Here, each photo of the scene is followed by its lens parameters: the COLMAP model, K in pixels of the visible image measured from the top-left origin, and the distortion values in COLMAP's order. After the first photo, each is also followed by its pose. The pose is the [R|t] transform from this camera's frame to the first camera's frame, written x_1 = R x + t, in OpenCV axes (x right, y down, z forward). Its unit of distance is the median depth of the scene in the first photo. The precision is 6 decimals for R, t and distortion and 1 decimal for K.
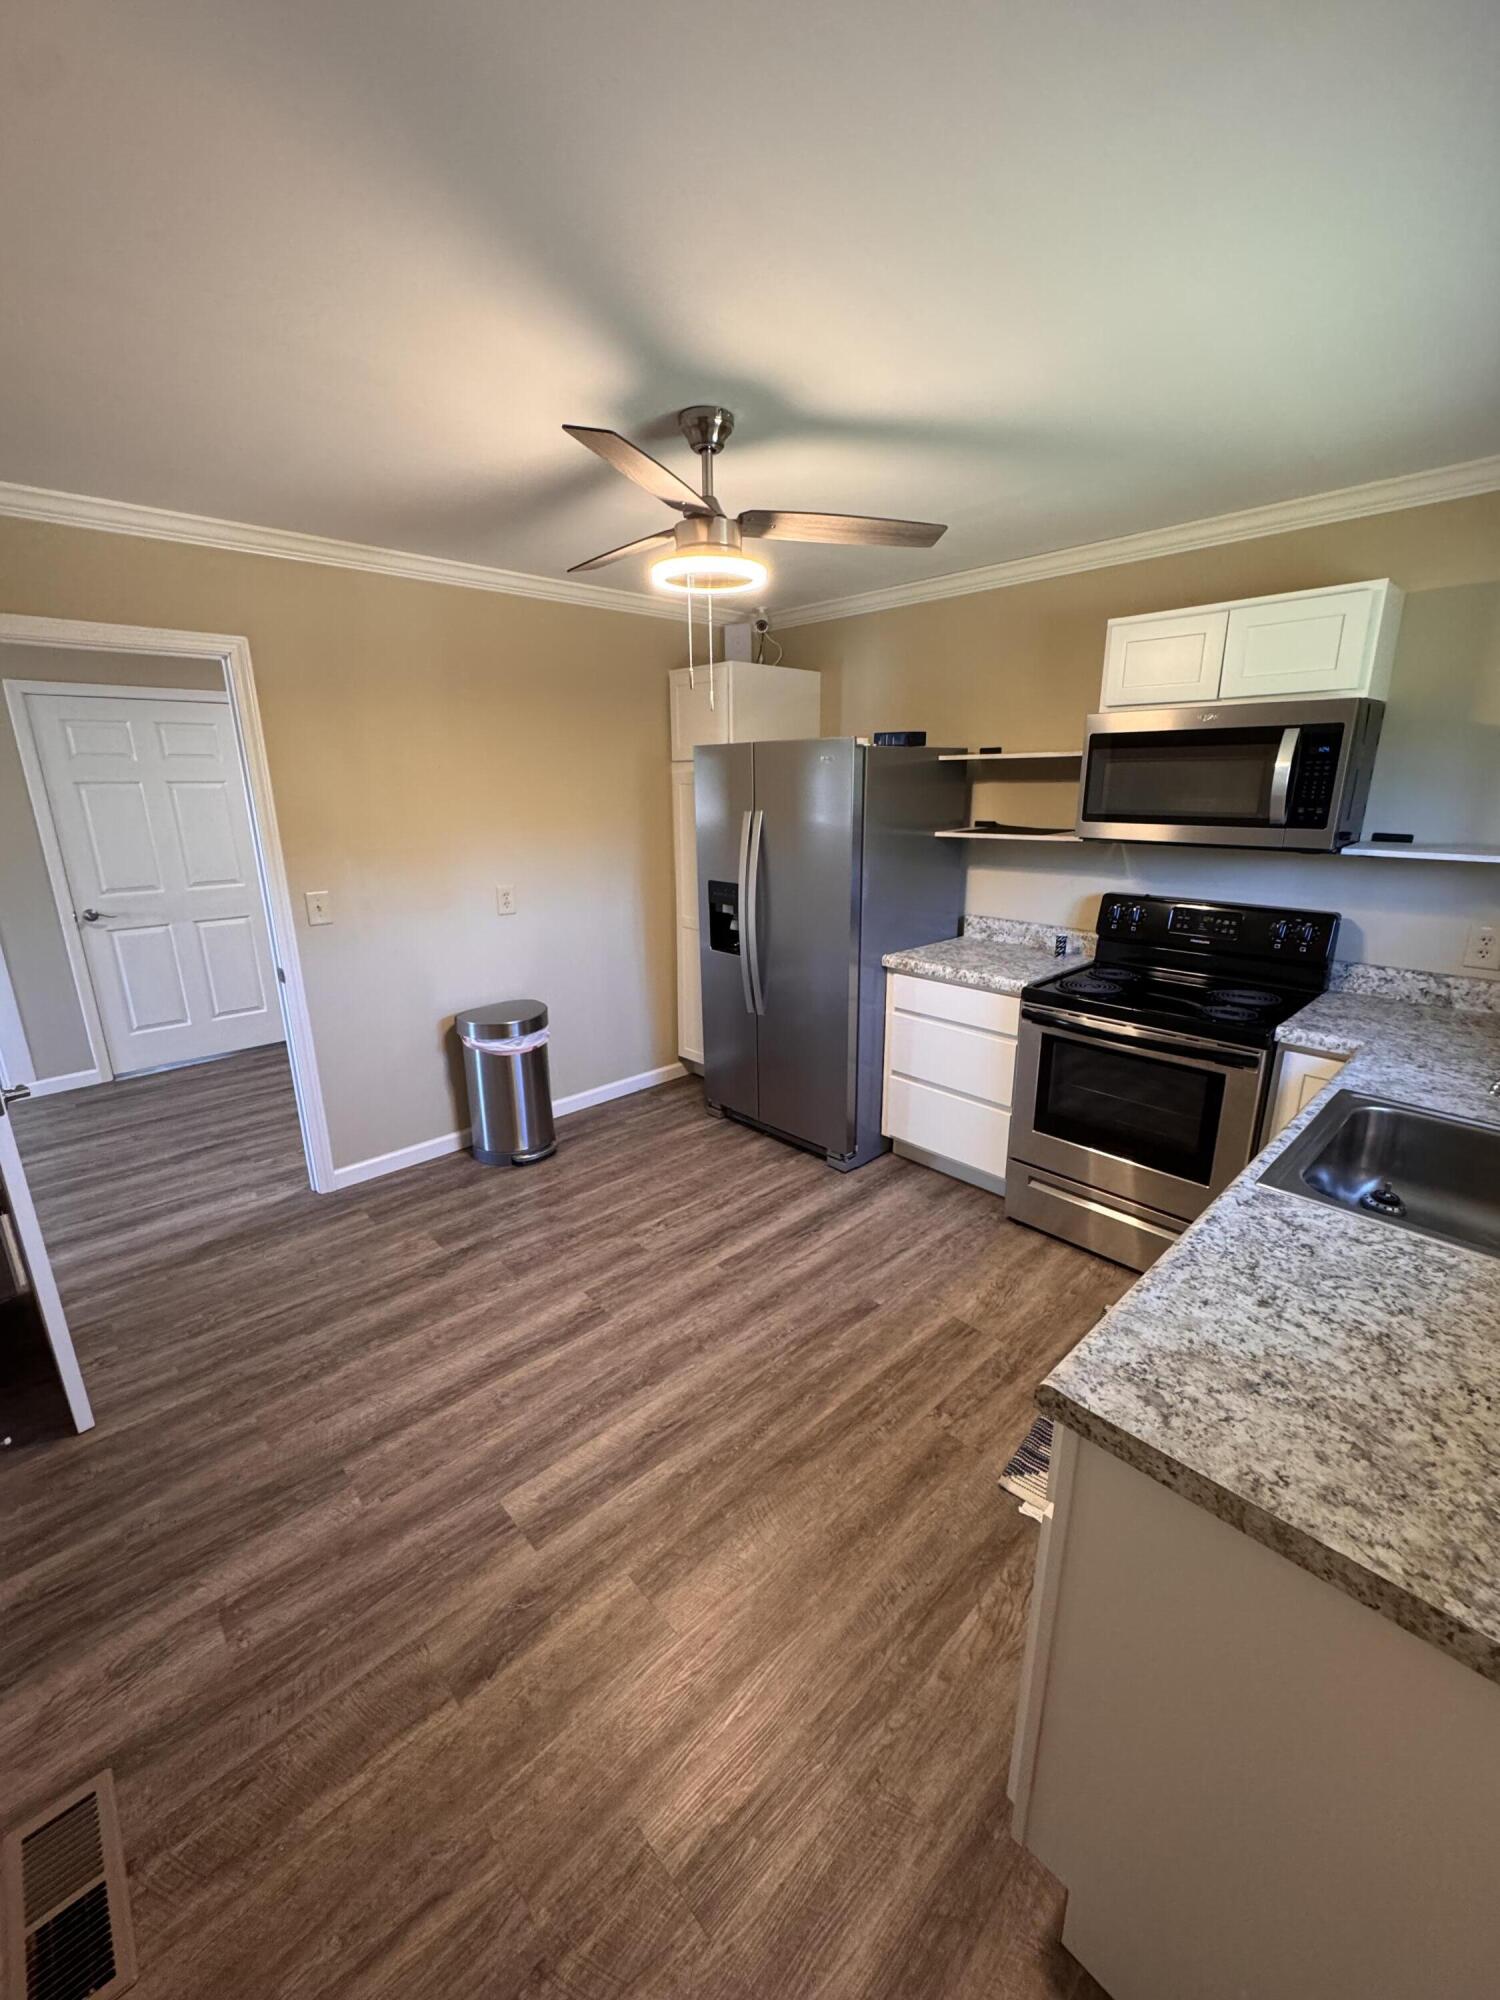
lens RADIAL K [[798.5, 0, 753.3], [0, 798.5, 1000.5], [0, 0, 1]] dist [-0.001720, 0.000315]
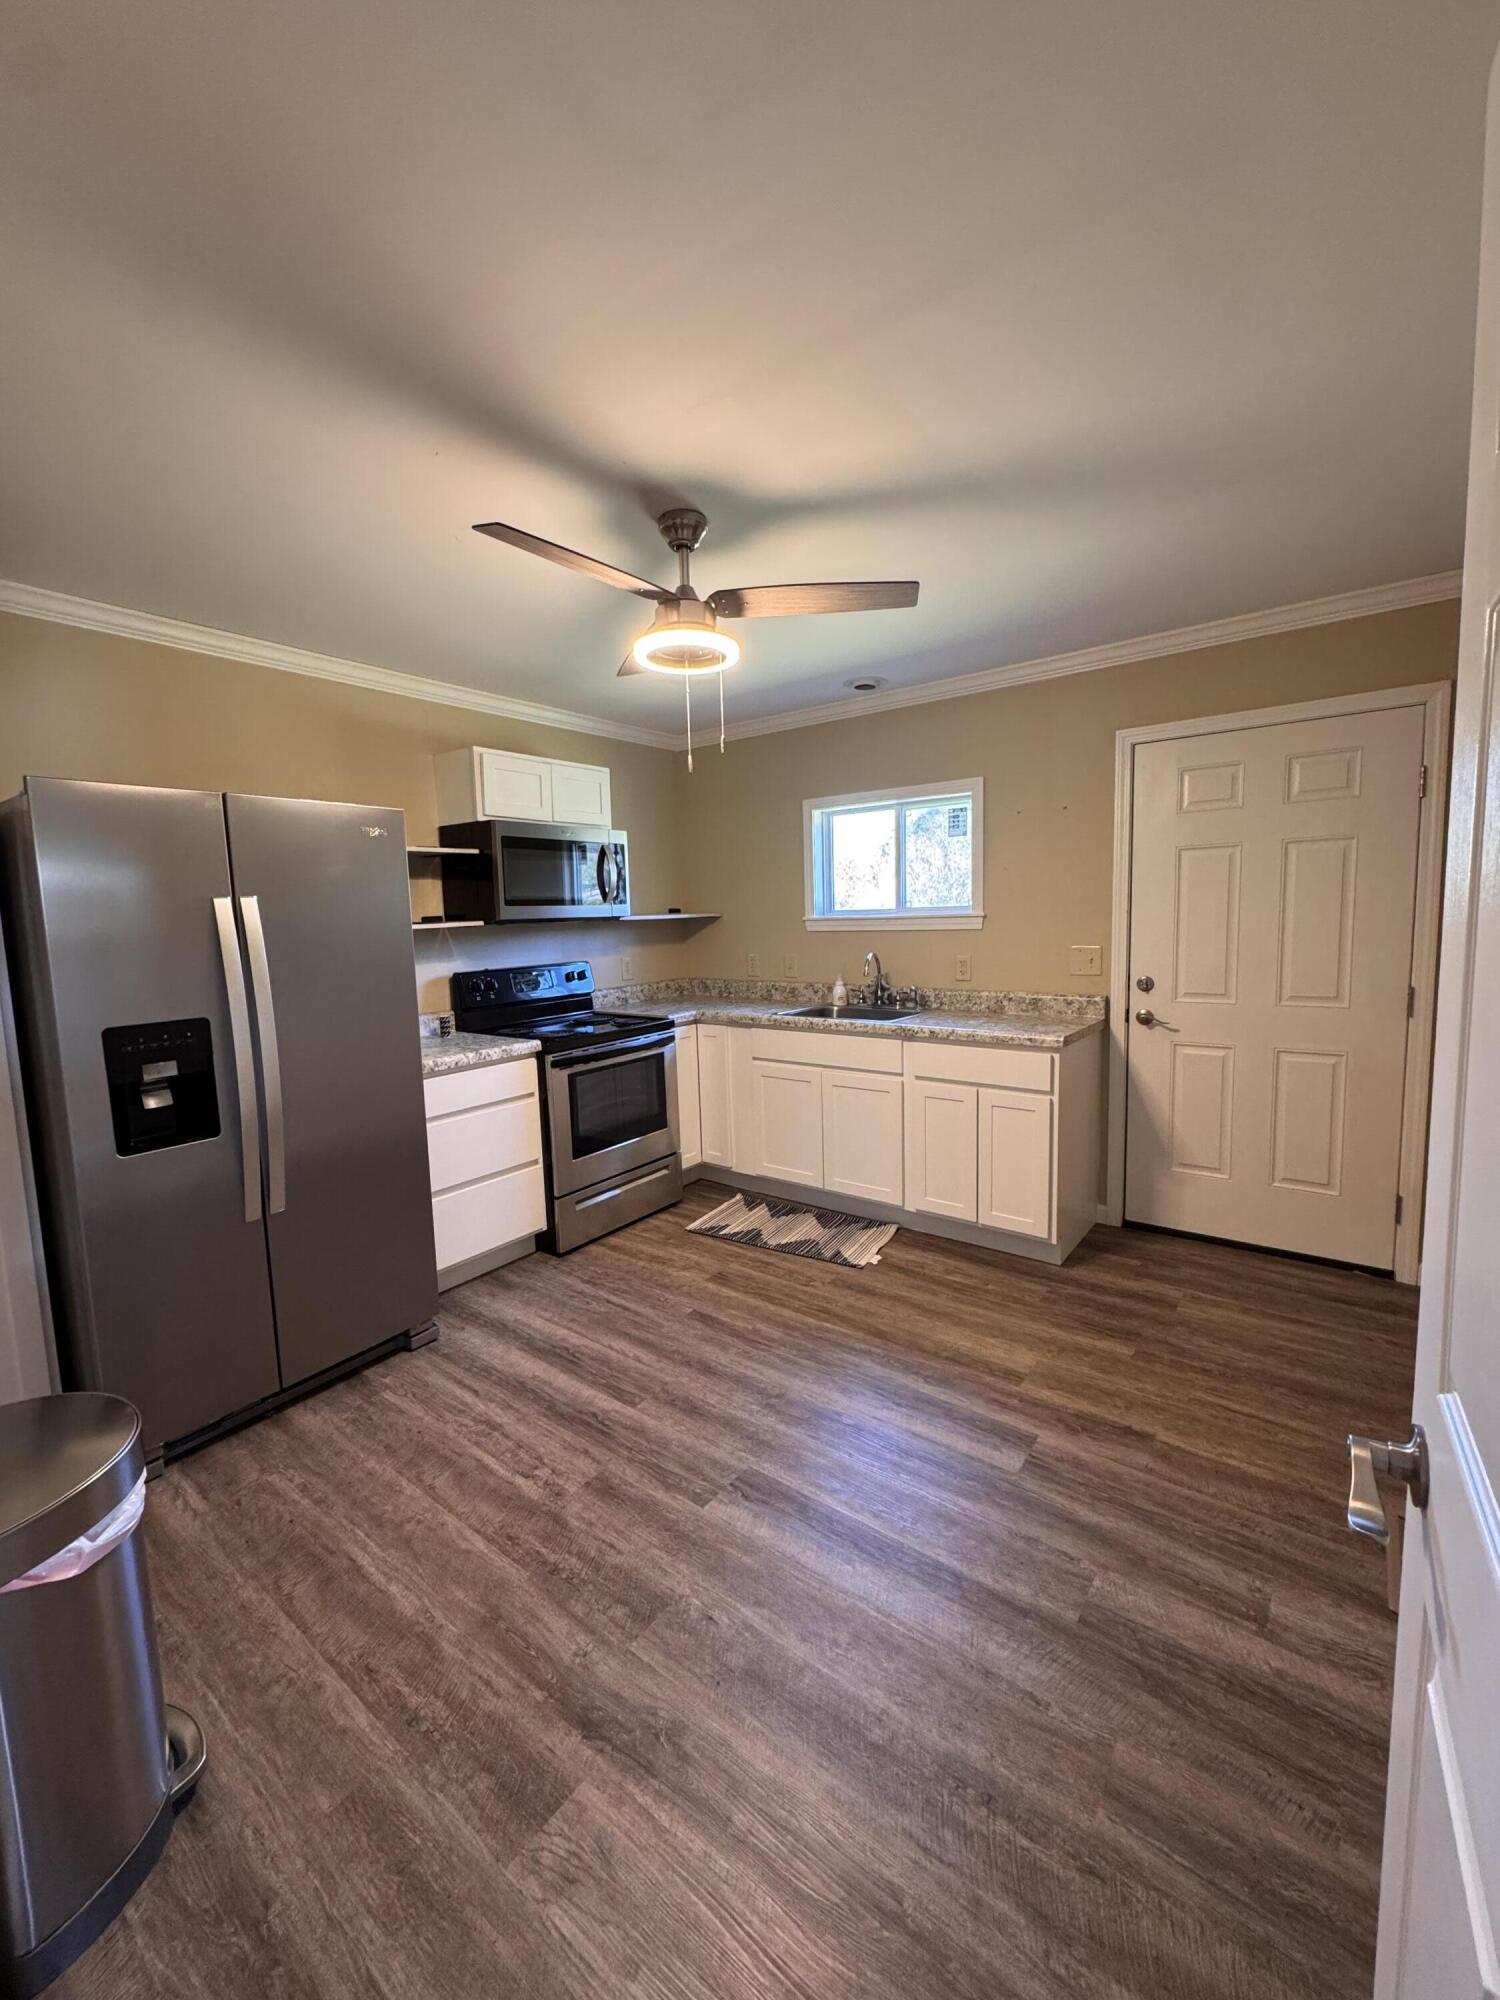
lens RADIAL K [[798.5, 0, 743.6], [0, 798.5, 1001.4], [0, 0, 1]] dist [-0.001720, 0.000315]
pose [[-0.163430, -0.095436, 0.981928, -0.892223], [0.293553, 0.945523, 0.140756, -0.162847], [-0.941869, 0.311251, -0.126511, 0.918049]]
